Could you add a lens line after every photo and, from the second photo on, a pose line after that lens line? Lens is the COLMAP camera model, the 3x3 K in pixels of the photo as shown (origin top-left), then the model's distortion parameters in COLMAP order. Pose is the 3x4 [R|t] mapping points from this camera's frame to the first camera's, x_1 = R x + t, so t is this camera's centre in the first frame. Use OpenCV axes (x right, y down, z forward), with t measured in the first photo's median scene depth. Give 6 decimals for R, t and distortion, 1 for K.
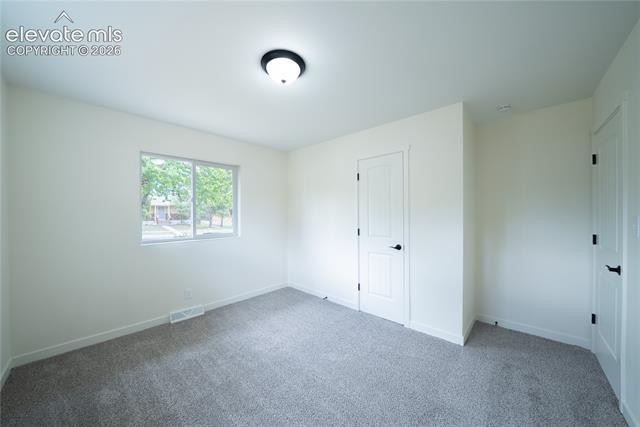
lens RADIAL K [[228.9, 0, 320.0], [0, 228.9, 213.5], [0, 0, 1]] dist [0.000153, 0.000001]
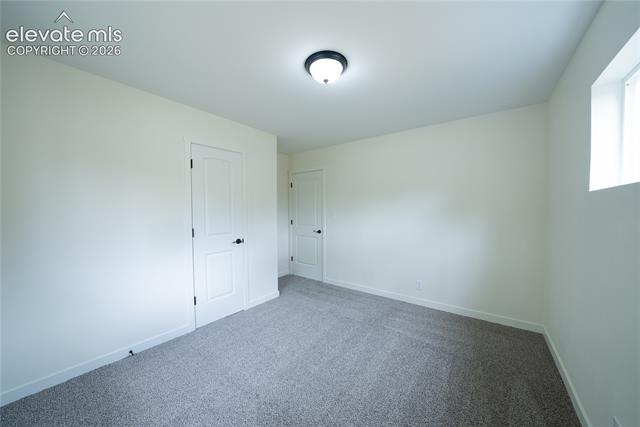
lens RADIAL K [[225.7, 0, 320.0], [0, 225.7, 213.5], [0, 0, 1]] dist [-0.000069, 0.000009]
pose [[-0.071790, -0.010403, 0.997365, -0.747912], [0.005880, 0.999924, 0.010853, 0.006881], [-0.997402, 0.006644, -0.071724, 0.695723]]
